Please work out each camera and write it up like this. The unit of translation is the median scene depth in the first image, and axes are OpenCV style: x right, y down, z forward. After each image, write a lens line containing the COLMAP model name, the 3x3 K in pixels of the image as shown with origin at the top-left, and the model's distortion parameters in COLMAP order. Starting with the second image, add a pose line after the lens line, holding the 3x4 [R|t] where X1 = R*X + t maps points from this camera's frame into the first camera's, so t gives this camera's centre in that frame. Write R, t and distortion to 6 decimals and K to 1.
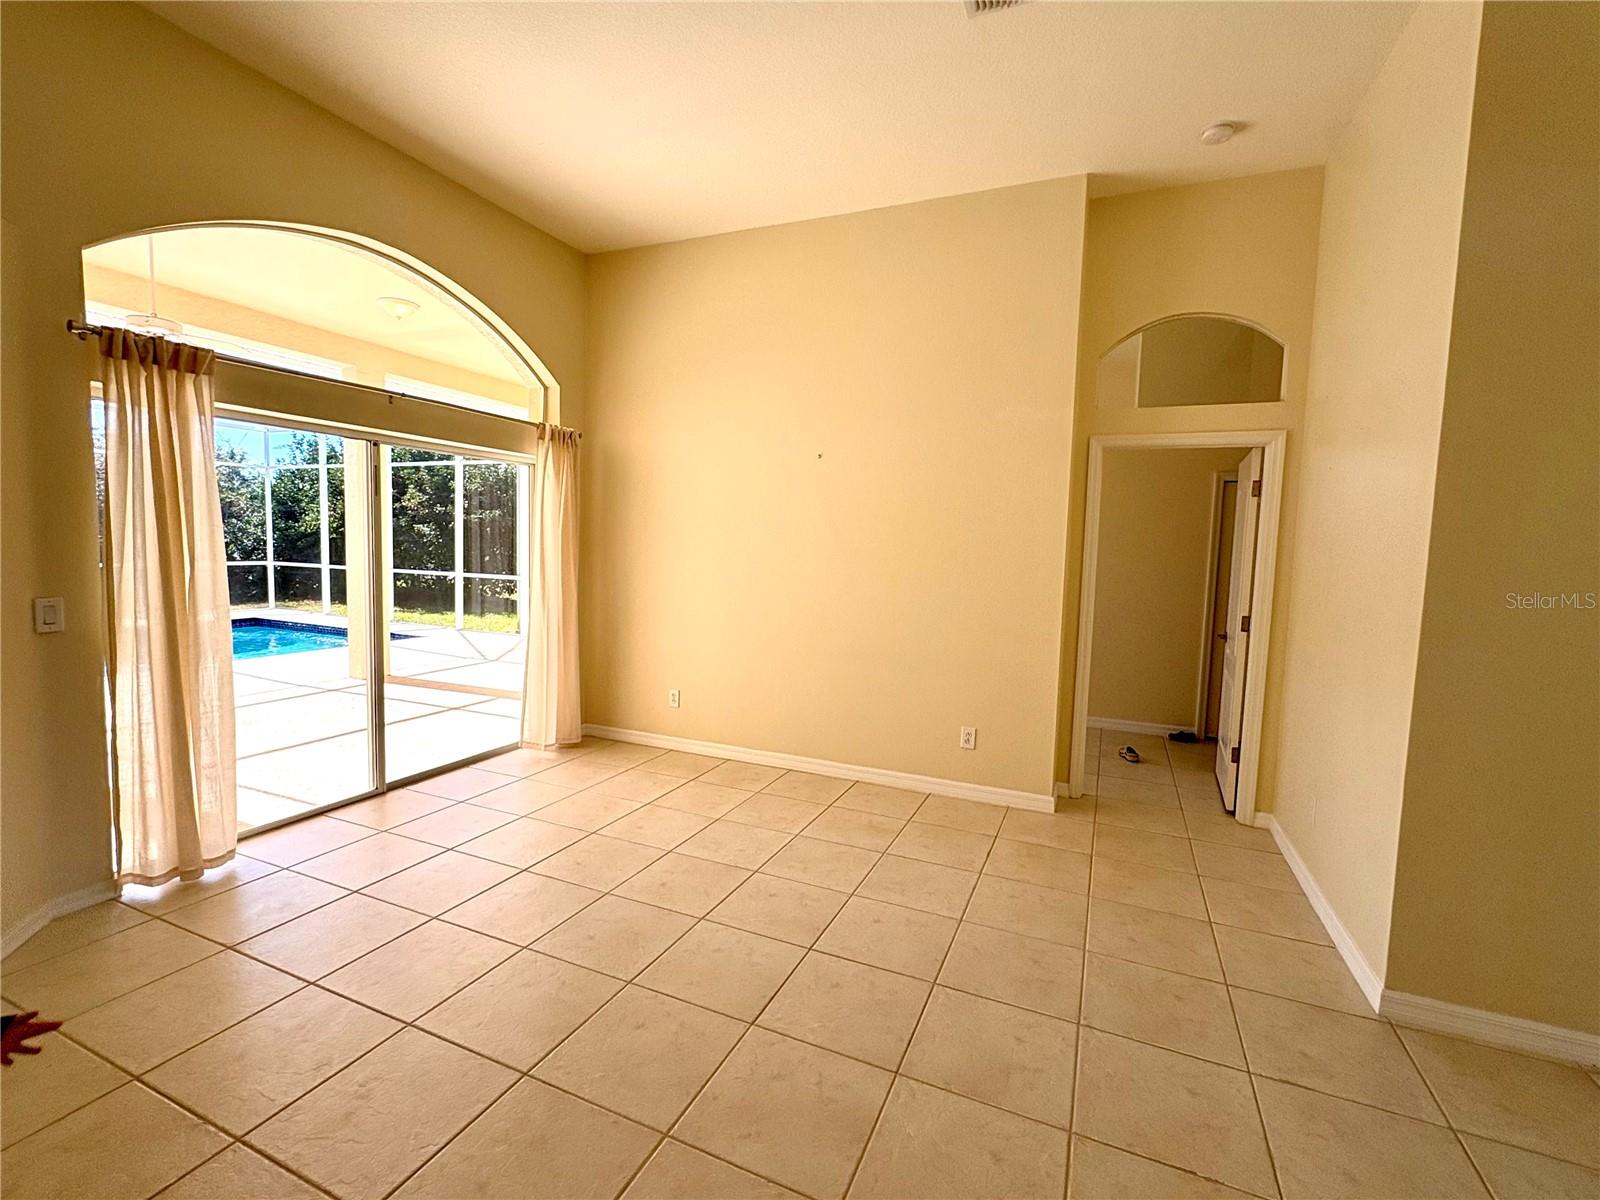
lens RADIAL K [[710.0, 0, 801.3], [0, 710.0, 599.3], [0, 0, 1]] dist [0.000643, -0.000752]
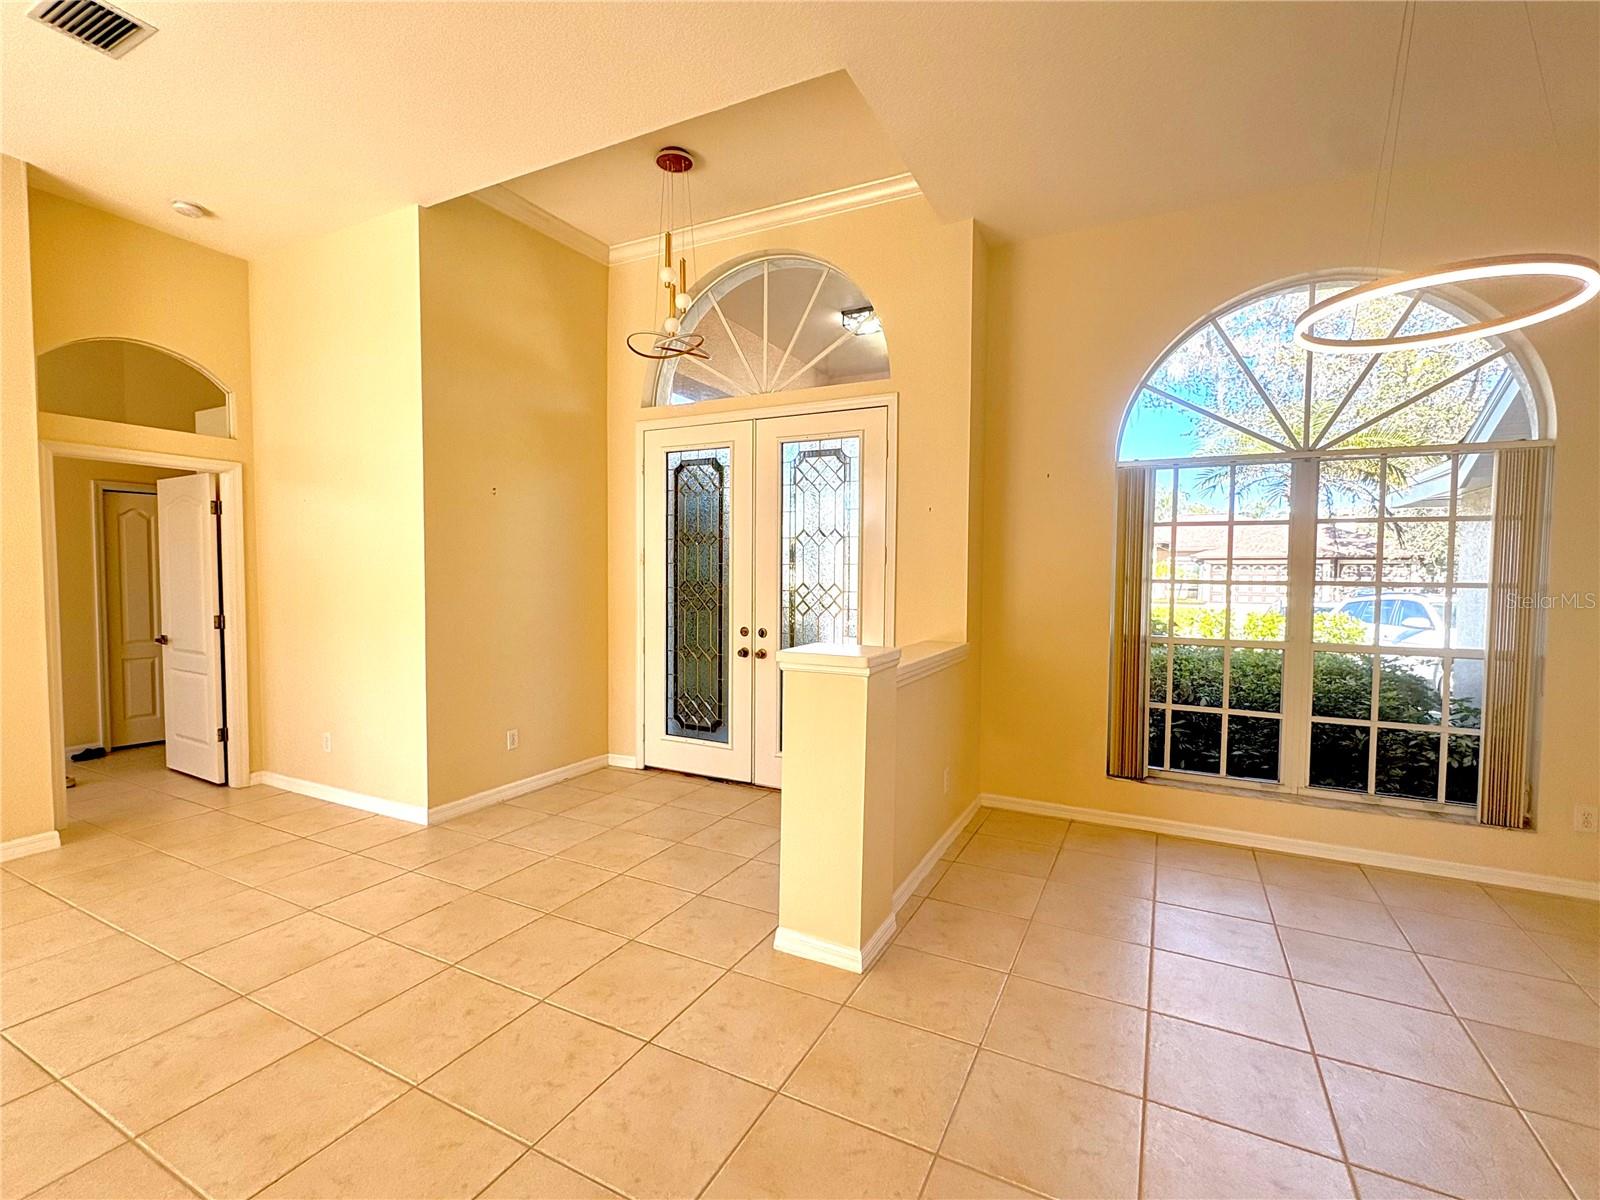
lens RADIAL K [[710.0, 0, 796.5], [0, 710.0, 605.8], [0, 0, 1]] dist [0.000643, -0.000752]
pose [[0.065161, -0.079765, 0.994682, -0.475898], [0.071500, 0.994611, 0.075075, -0.012220], [-0.995310, 0.066228, 0.070514, -0.038702]]
